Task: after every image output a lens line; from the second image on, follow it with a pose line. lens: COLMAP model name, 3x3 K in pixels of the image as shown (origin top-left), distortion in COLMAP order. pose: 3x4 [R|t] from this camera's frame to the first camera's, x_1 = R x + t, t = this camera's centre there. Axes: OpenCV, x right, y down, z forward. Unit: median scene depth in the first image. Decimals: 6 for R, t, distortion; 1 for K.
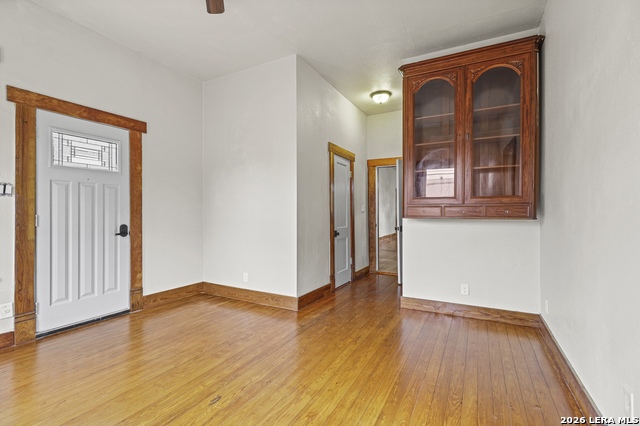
lens RADIAL K [[299.4, 0, 315.1], [0, 299.4, 210.8], [0, 0, 1]] dist [-0.000021, -0.001150]
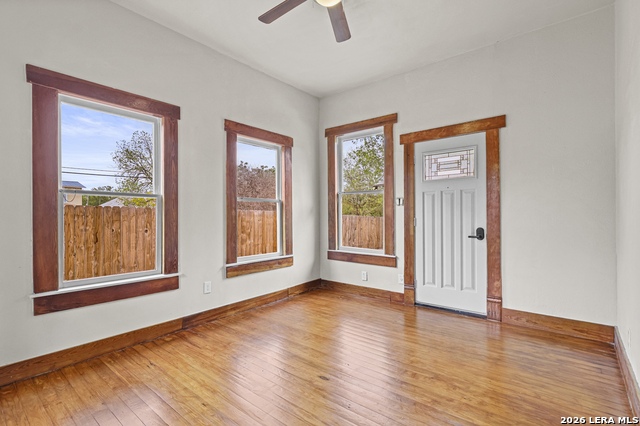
lens RADIAL K [[299.4, 0, 316.3], [0, 299.4, 216.2], [0, 0, 1]] dist [-0.000021, -0.001150]
pose [[-0.191660, -0.002955, -0.981457, 0.445900], [0.010845, 0.999928, -0.005128, 0.006164], [0.981401, -0.011626, -0.191615, 0.655864]]
